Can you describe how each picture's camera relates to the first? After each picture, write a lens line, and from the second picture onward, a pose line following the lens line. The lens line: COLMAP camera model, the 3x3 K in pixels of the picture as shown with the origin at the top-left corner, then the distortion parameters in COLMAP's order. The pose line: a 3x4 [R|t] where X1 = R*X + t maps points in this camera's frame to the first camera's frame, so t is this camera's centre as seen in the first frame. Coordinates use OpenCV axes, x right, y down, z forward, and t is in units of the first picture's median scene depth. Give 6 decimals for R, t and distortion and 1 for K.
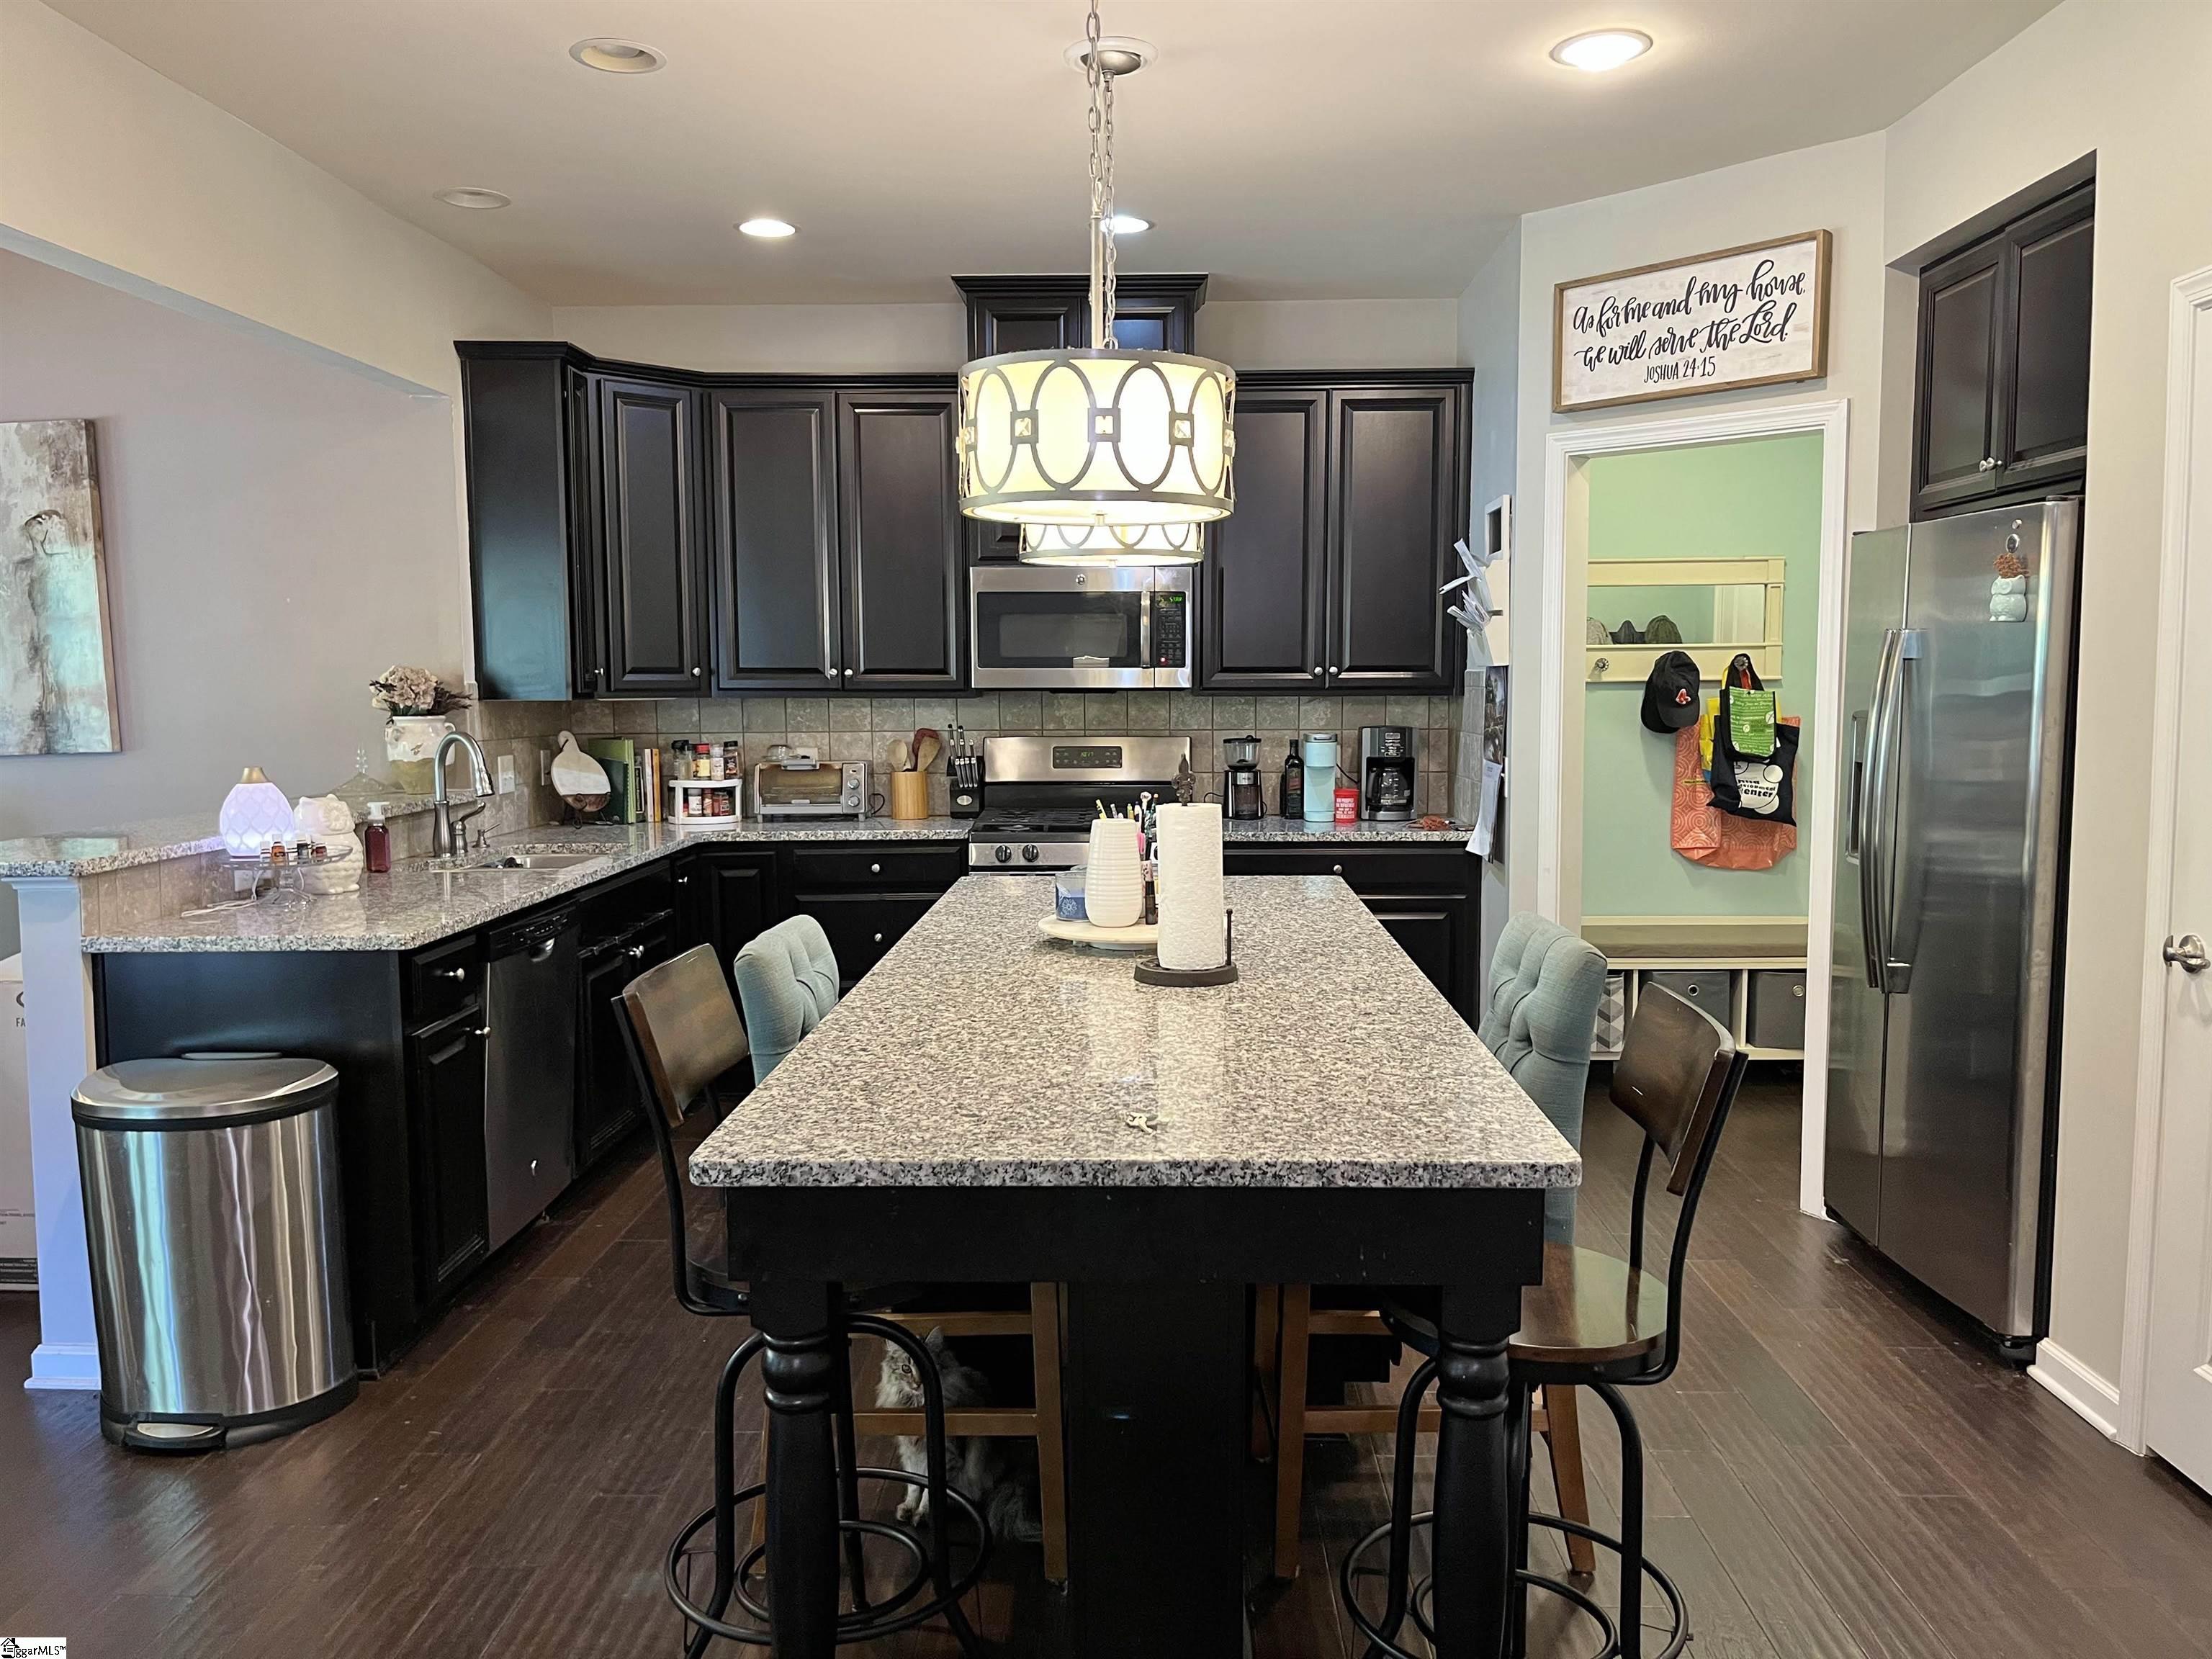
lens RADIAL K [[1671.7, 0, 1111.2], [0, 1671.7, 831.7], [0, 0, 1]] dist [0.056671, -0.092276]
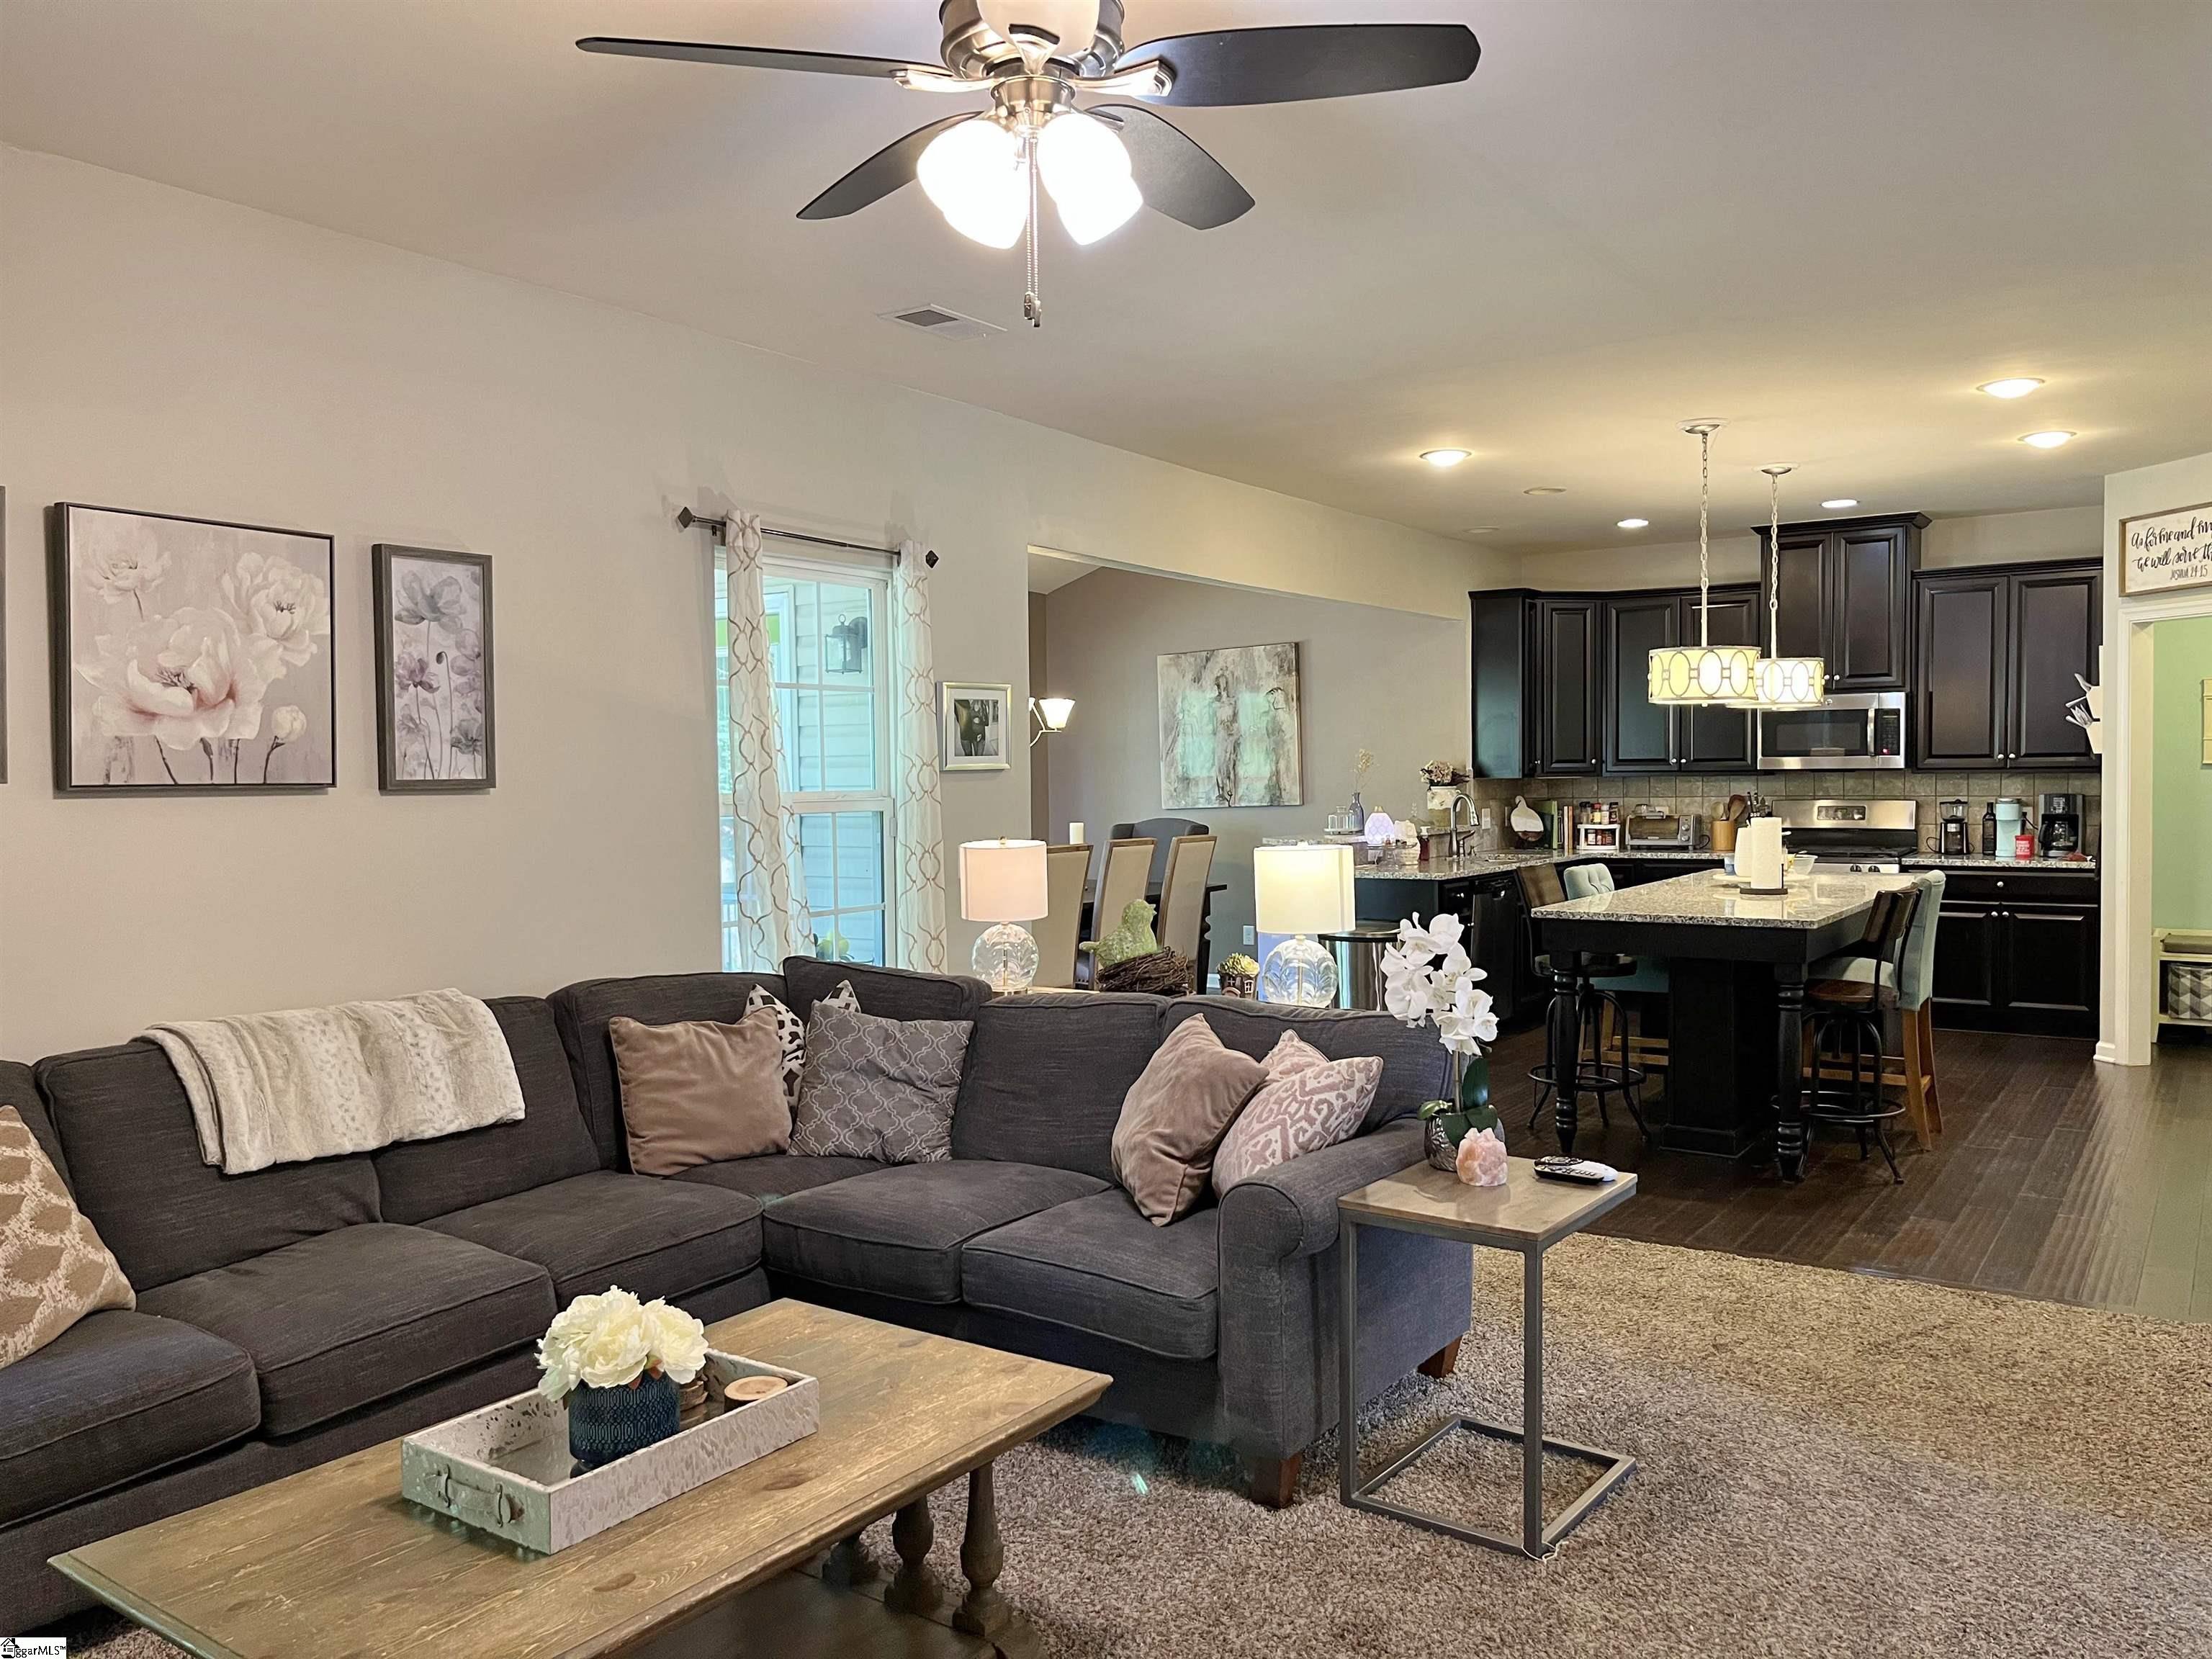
lens RADIAL K [[1671.7, 0, 1111.2], [0, 1671.7, 831.7], [0, 0, 1]] dist [0.056671, -0.092276]
pose [[0.841780, 0.013606, -0.539650, 0.272952], [-0.041414, 0.998364, -0.039429, 0.066661], [0.538230, 0.055539, 0.840966, -0.731111]]
